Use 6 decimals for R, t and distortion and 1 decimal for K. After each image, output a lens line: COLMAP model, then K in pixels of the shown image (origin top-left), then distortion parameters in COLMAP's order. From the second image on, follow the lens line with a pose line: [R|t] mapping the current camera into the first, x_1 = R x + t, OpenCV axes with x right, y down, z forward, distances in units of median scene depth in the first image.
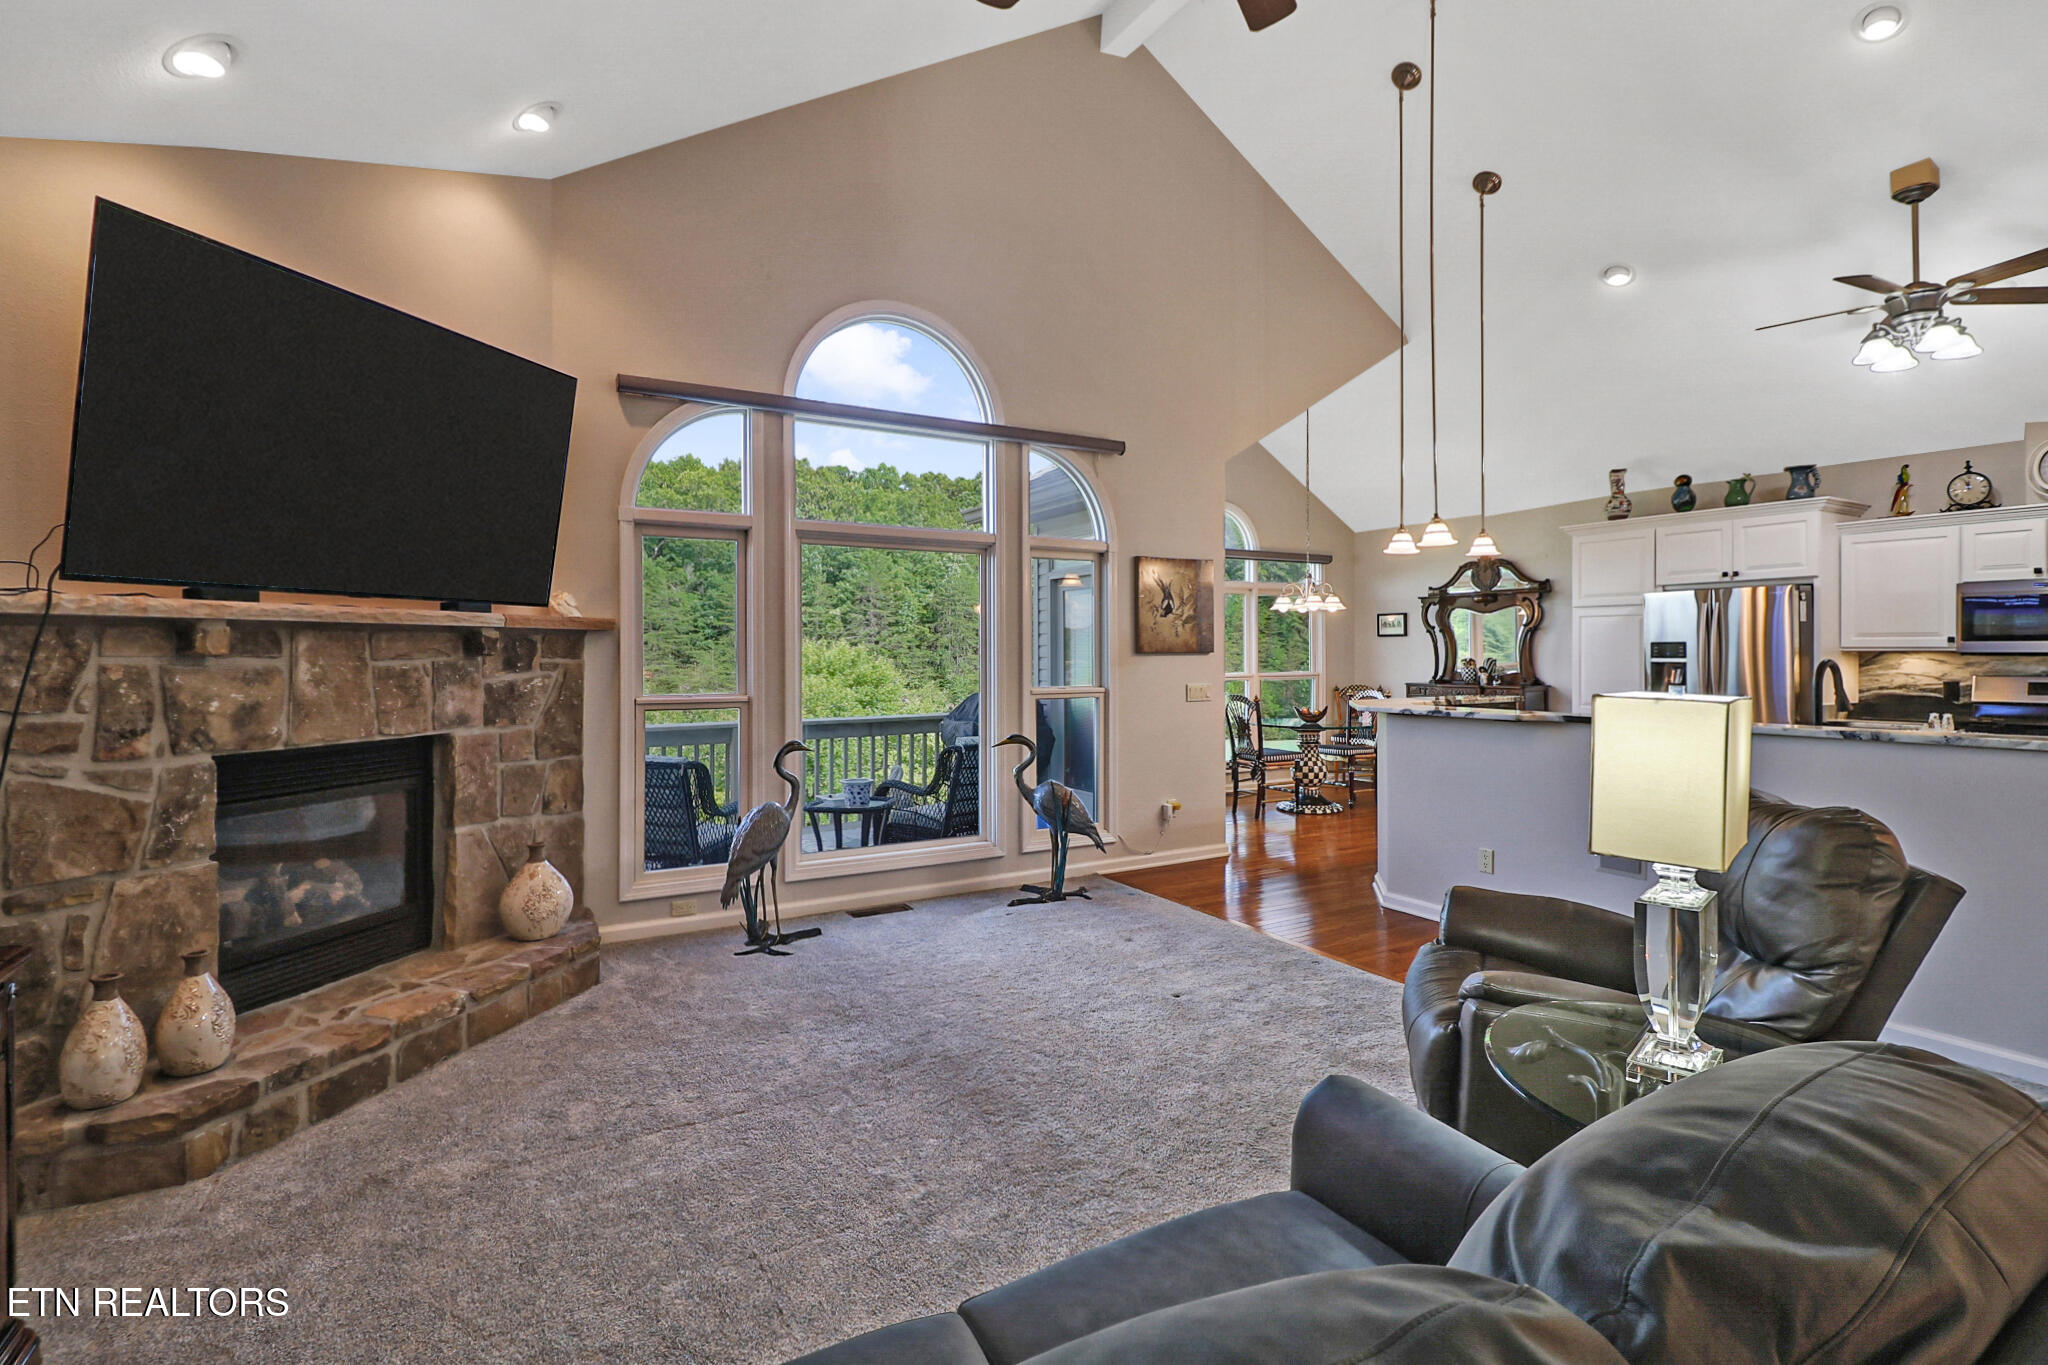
lens RADIAL K [[937.7, 0, 1019.2], [0, 937.7, 647.3], [0, 0, 1]] dist [0.001379, -0.010624]
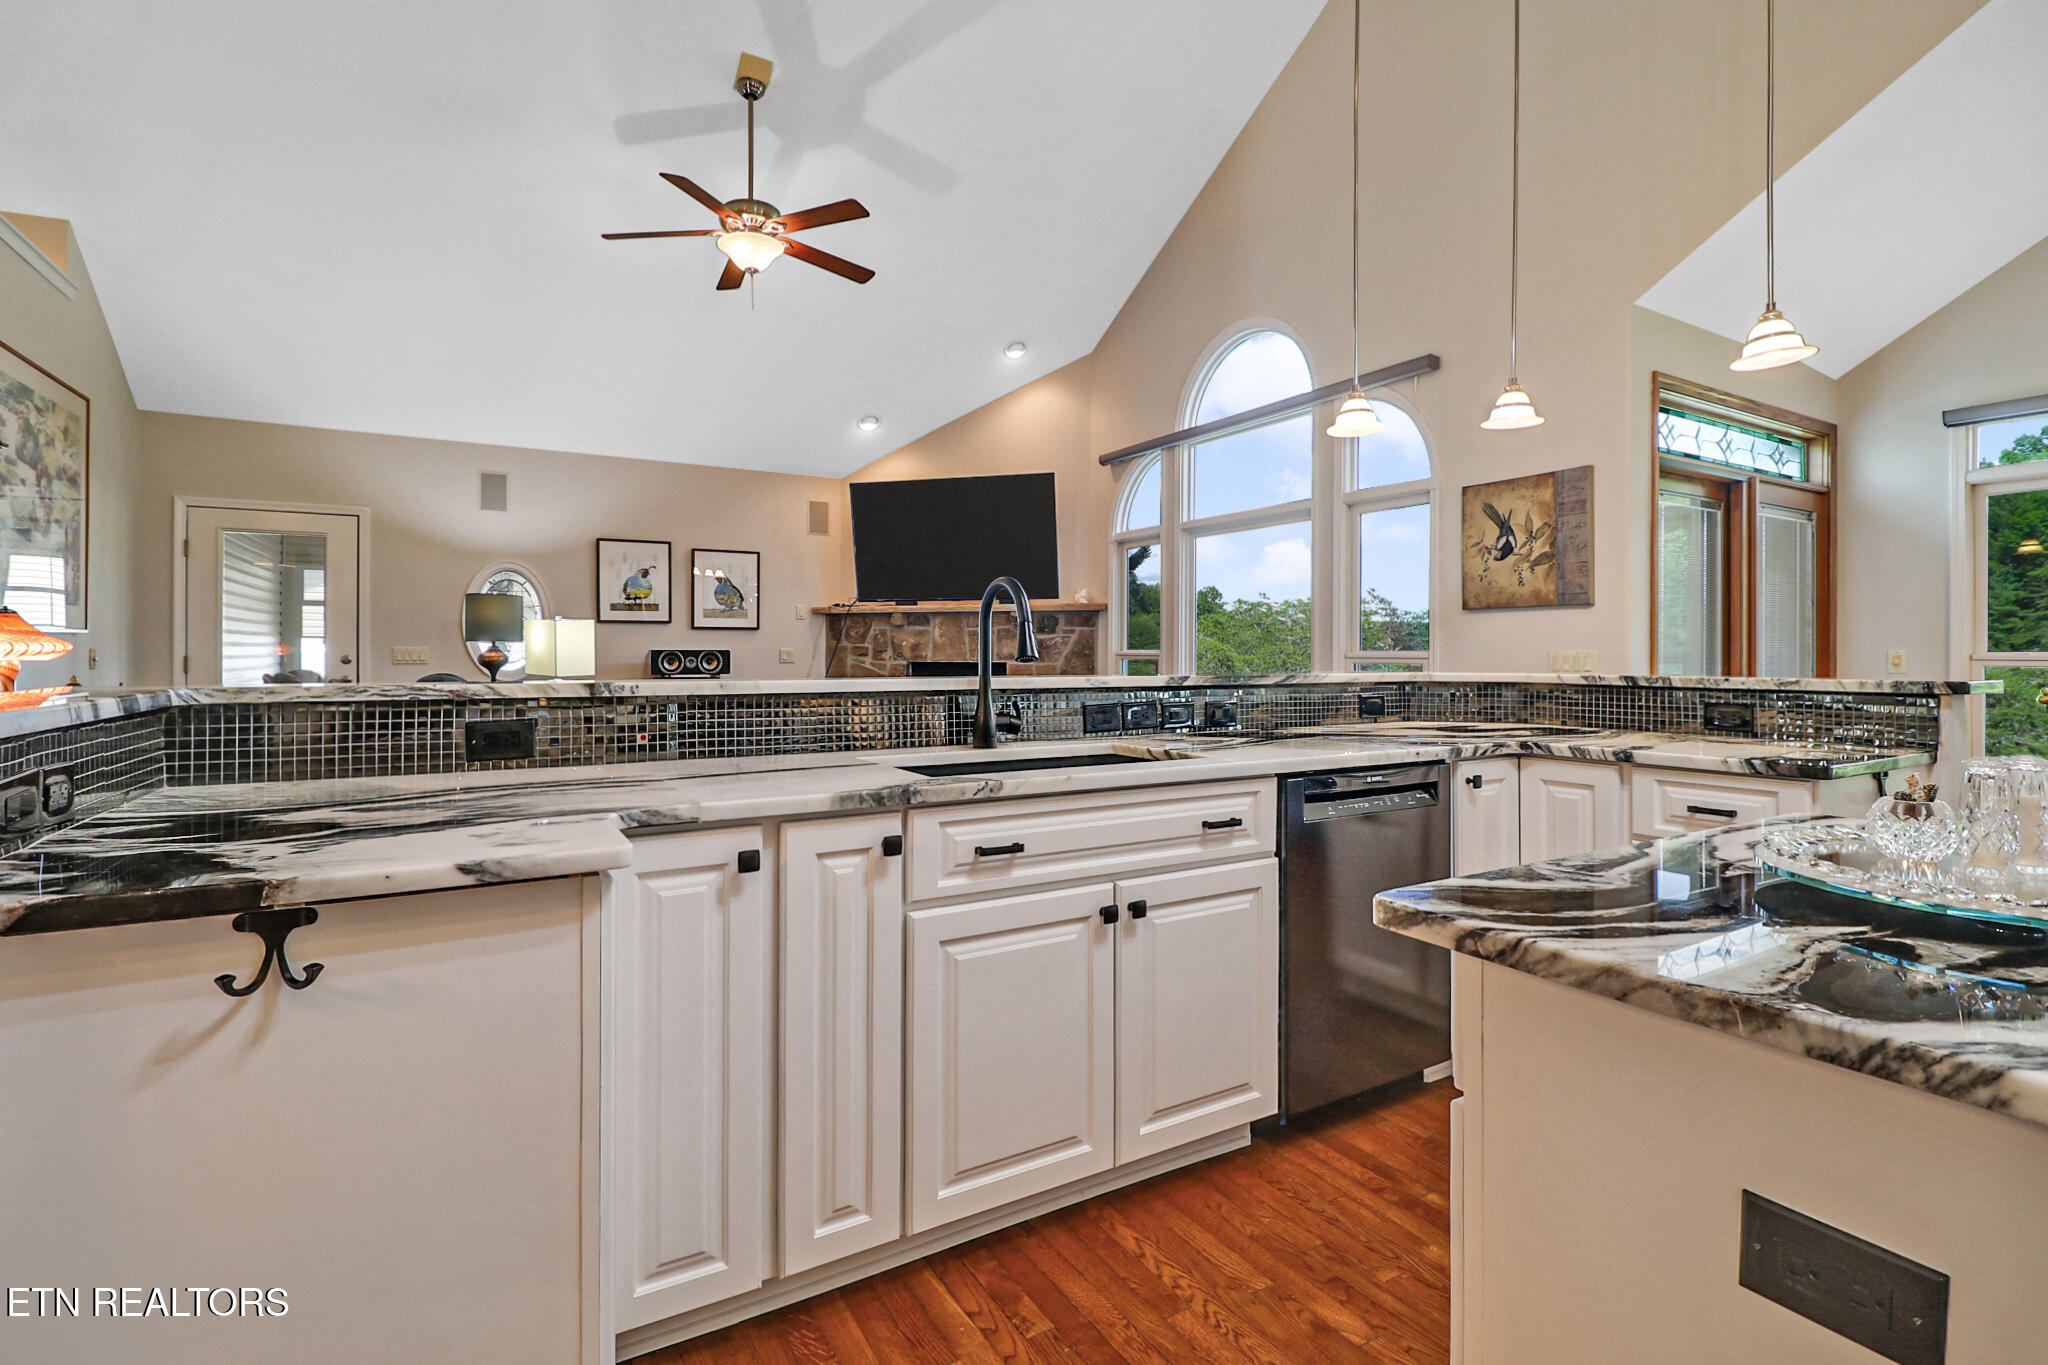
lens RADIAL K [[937.7, 0, 1019.2], [0, 937.7, 647.3], [0, 0, 1]] dist [0.001379, -0.010624]
pose [[0.000390, -0.001550, -0.999999, 1.378142], [0.002899, 0.999995, -0.001549, 0.056367], [0.999996, -0.002899, 0.000394, 0.951623]]
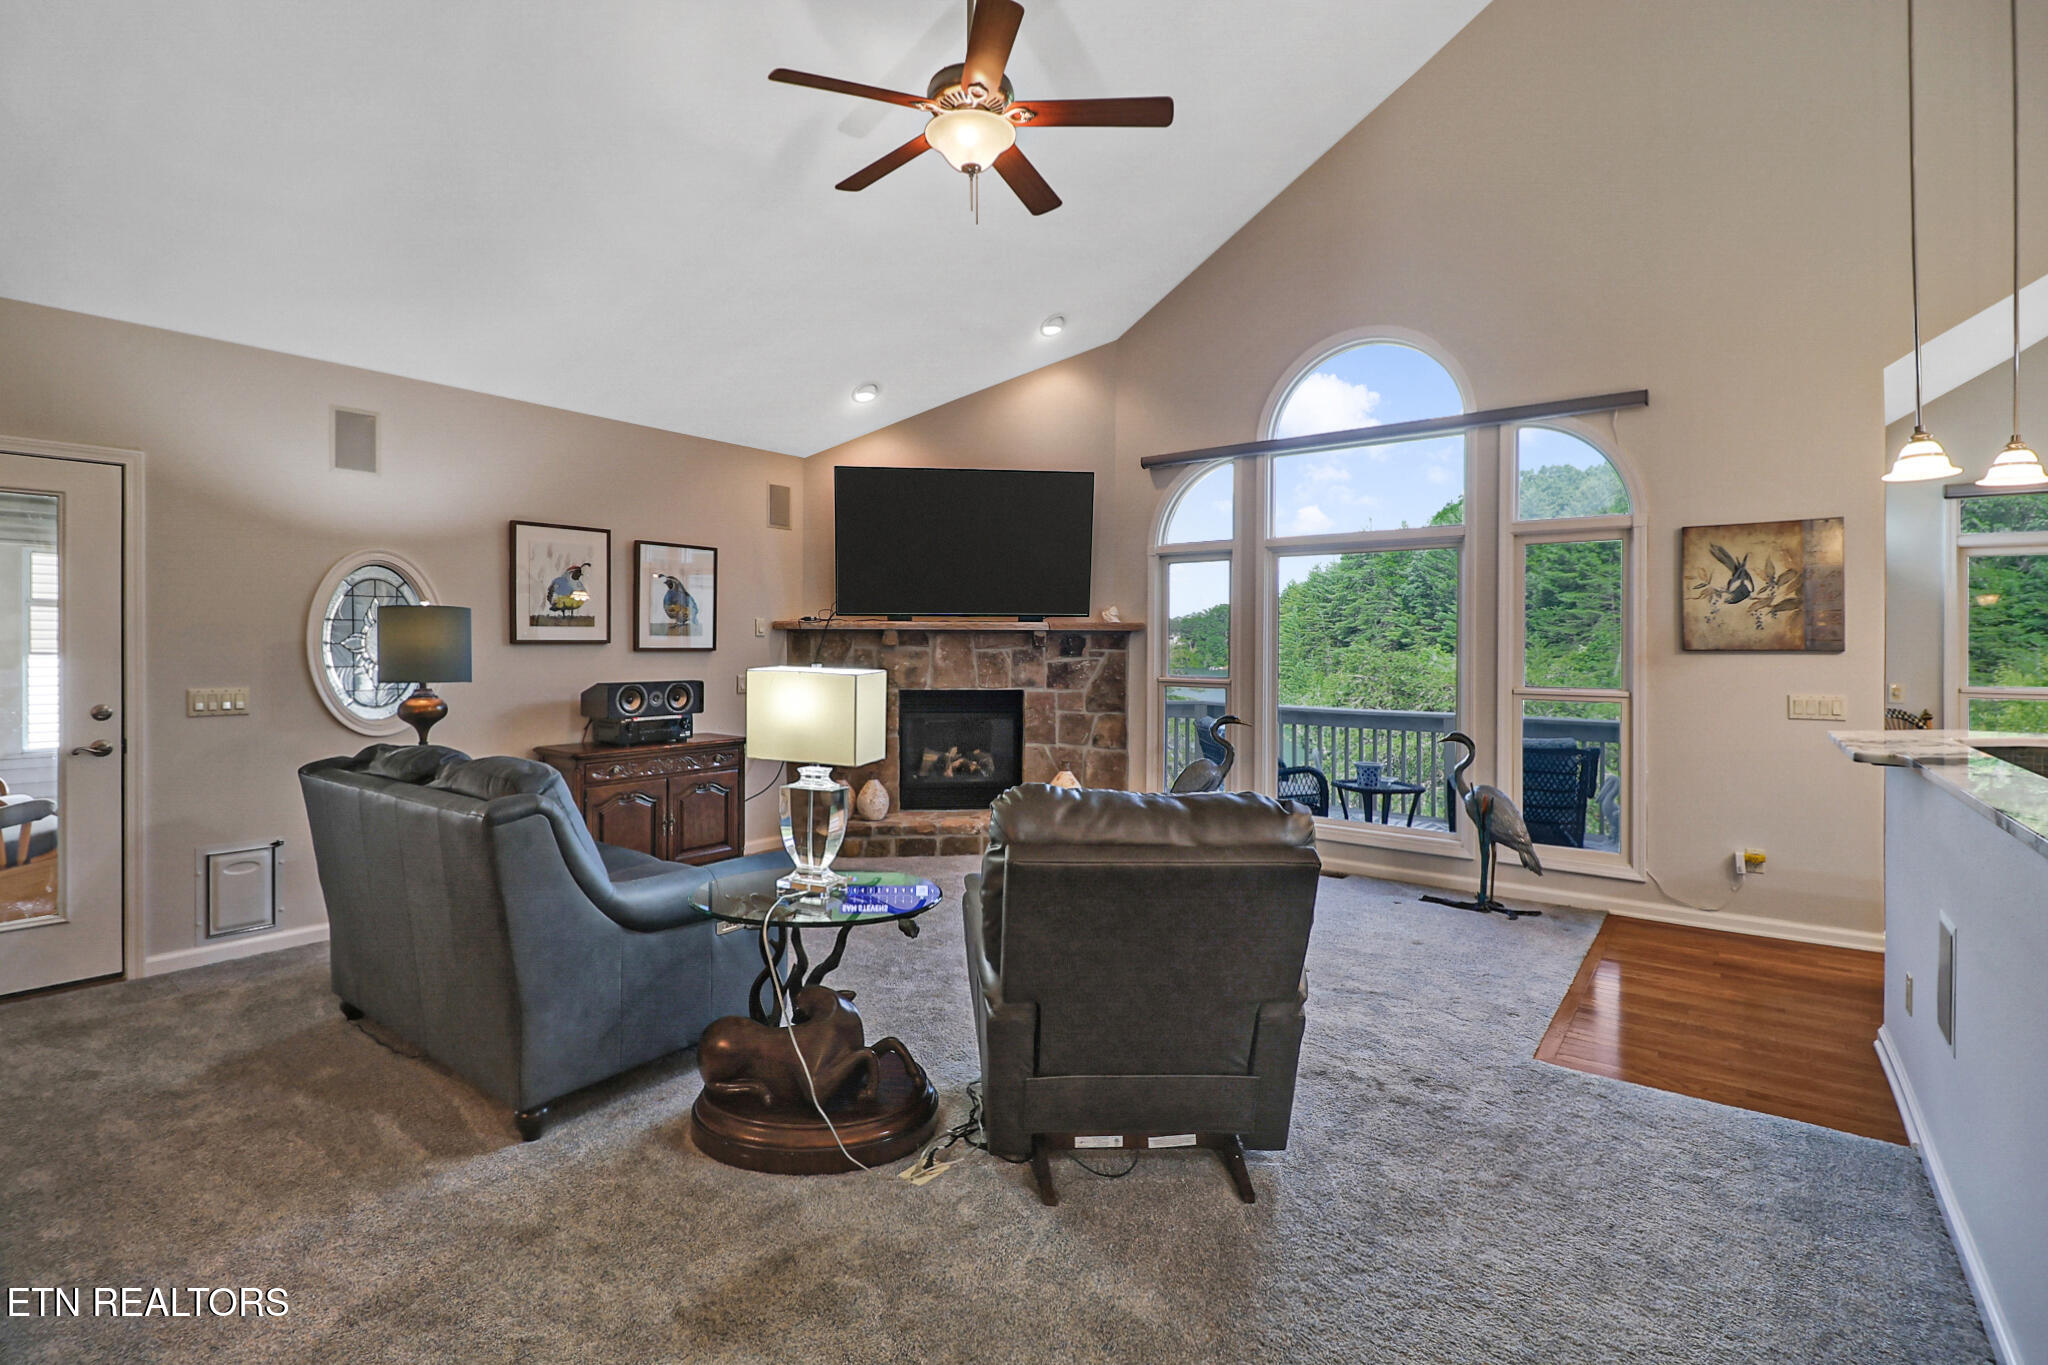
lens RADIAL K [[937.7, 0, 1019.2], [0, 937.7, 647.3], [0, 0, 1]] dist [0.001379, -0.010624]
pose [[0.379350, 0.006456, -0.925231, 0.969637], [-0.002115, 0.999979, 0.006110, -0.000771], [0.925251, -0.000361, 0.379356, 0.289323]]
